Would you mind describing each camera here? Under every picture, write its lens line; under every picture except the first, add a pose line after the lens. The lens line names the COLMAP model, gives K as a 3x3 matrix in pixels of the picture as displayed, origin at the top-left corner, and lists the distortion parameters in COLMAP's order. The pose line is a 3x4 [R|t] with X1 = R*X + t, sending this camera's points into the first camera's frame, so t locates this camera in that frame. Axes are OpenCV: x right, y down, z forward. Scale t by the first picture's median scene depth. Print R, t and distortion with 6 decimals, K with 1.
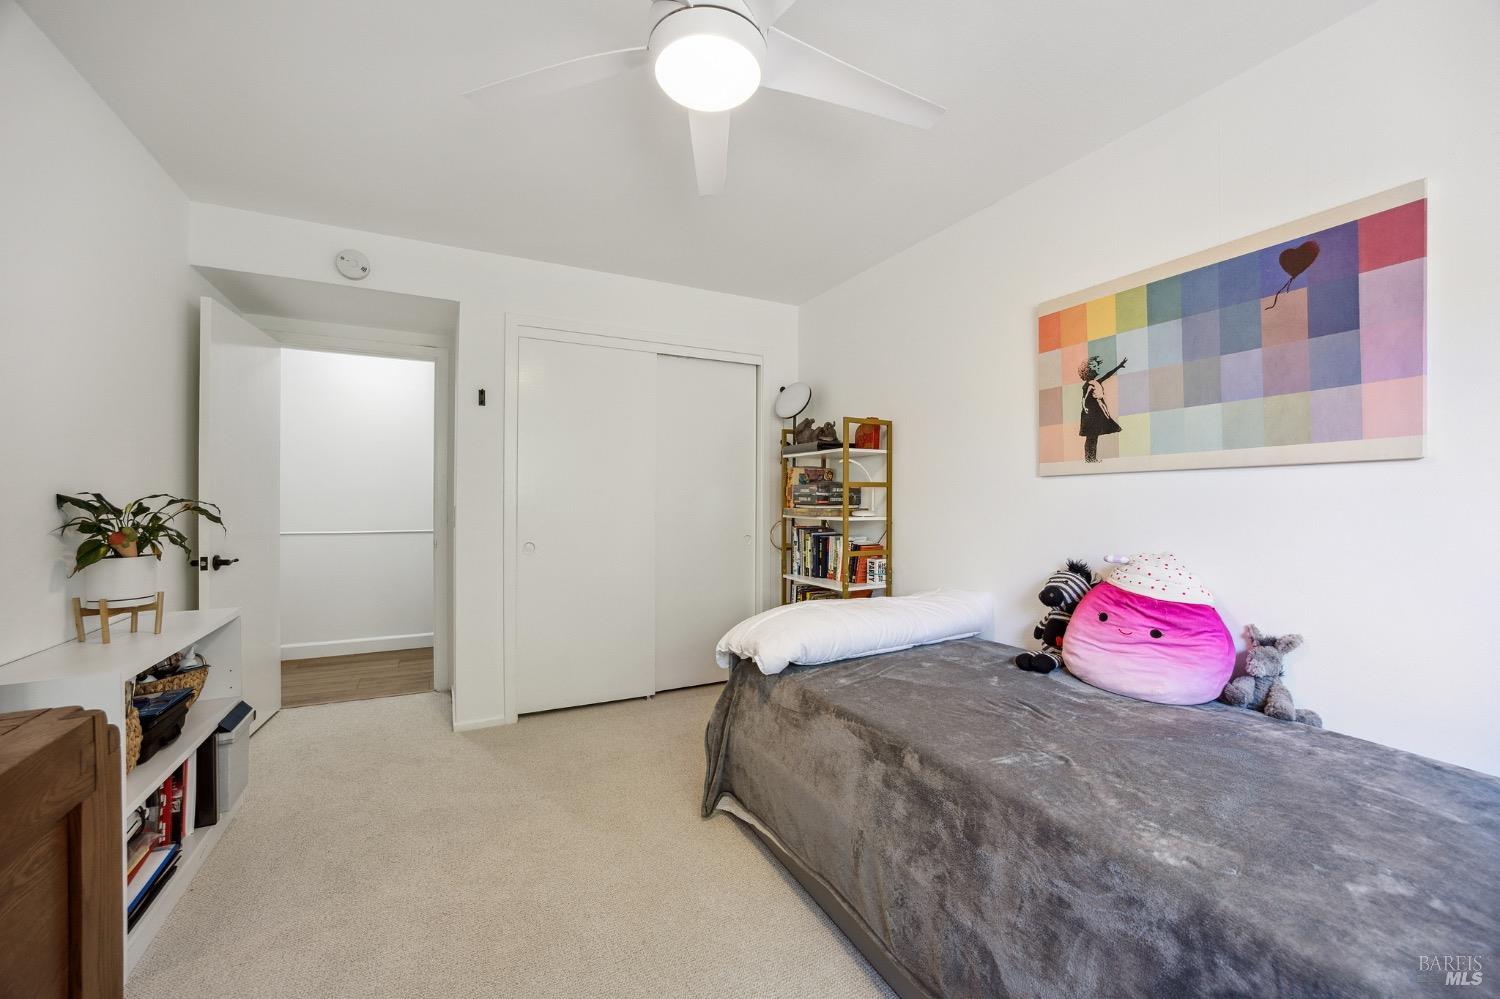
lens RADIAL K [[598.7, 0, 750.0], [0, 598.7, 499.5], [0, 0, 1]] dist [-0.000686, -0.000045]
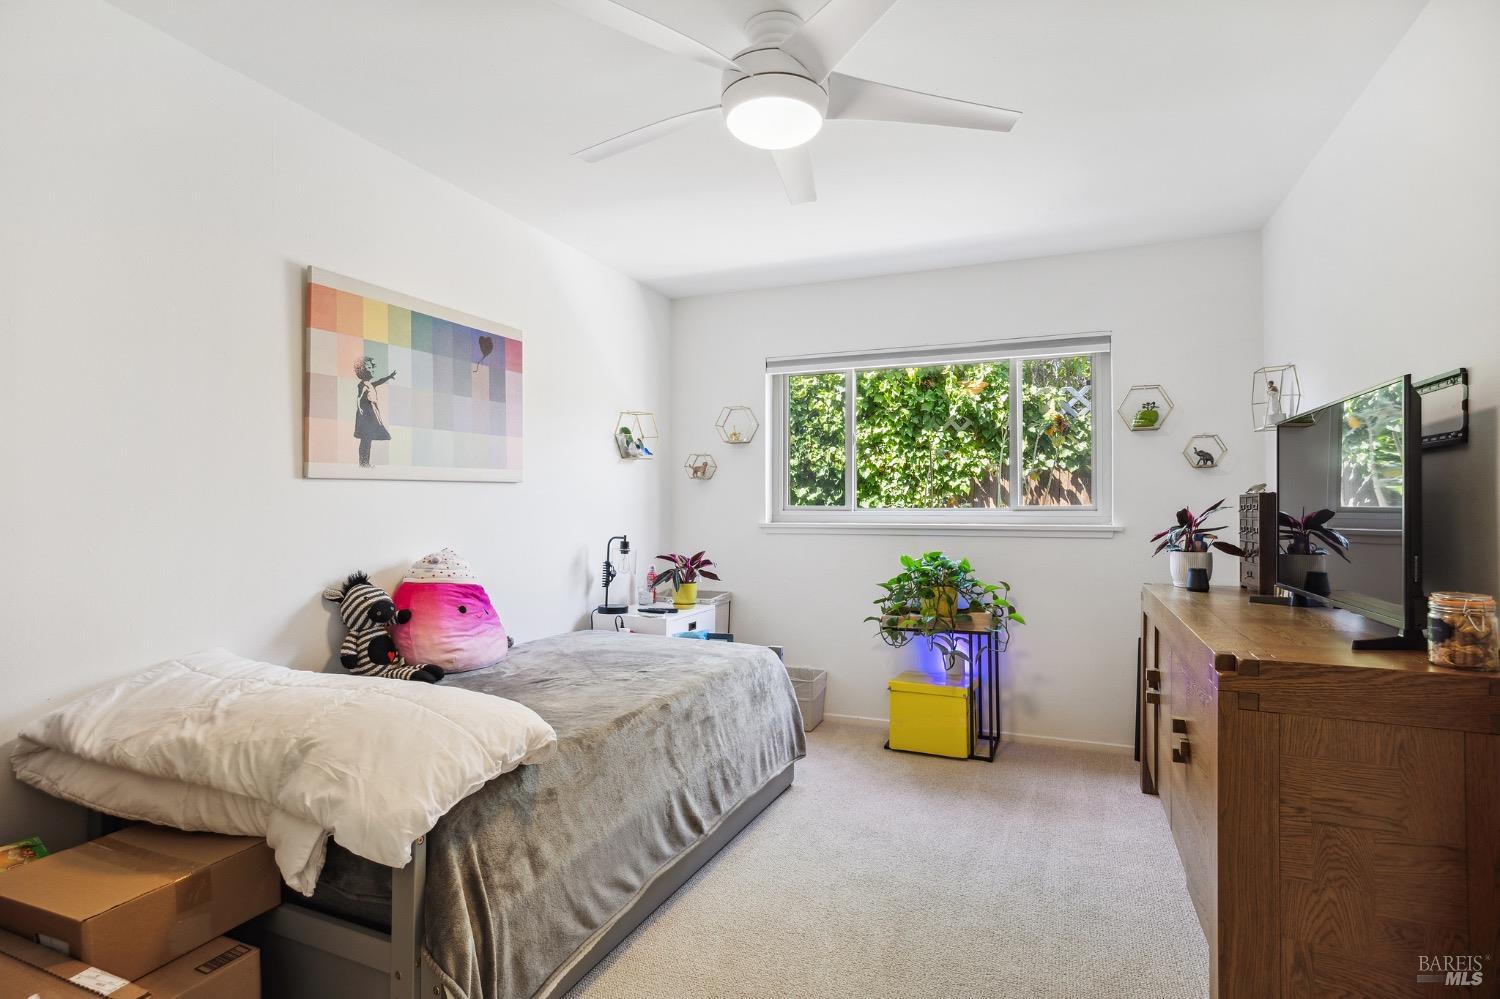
lens RADIAL K [[769.0, 0, 750.0], [0, 769.0, 499.5], [0, 0, 1]] dist [0.001145, 0.000108]
pose [[-0.639281, 0.000285, 0.768973, -0.787659], [0.000342, 1.000000, -0.000087, -0.010711], [-0.768973, 0.000207, -0.639281, 1.358827]]
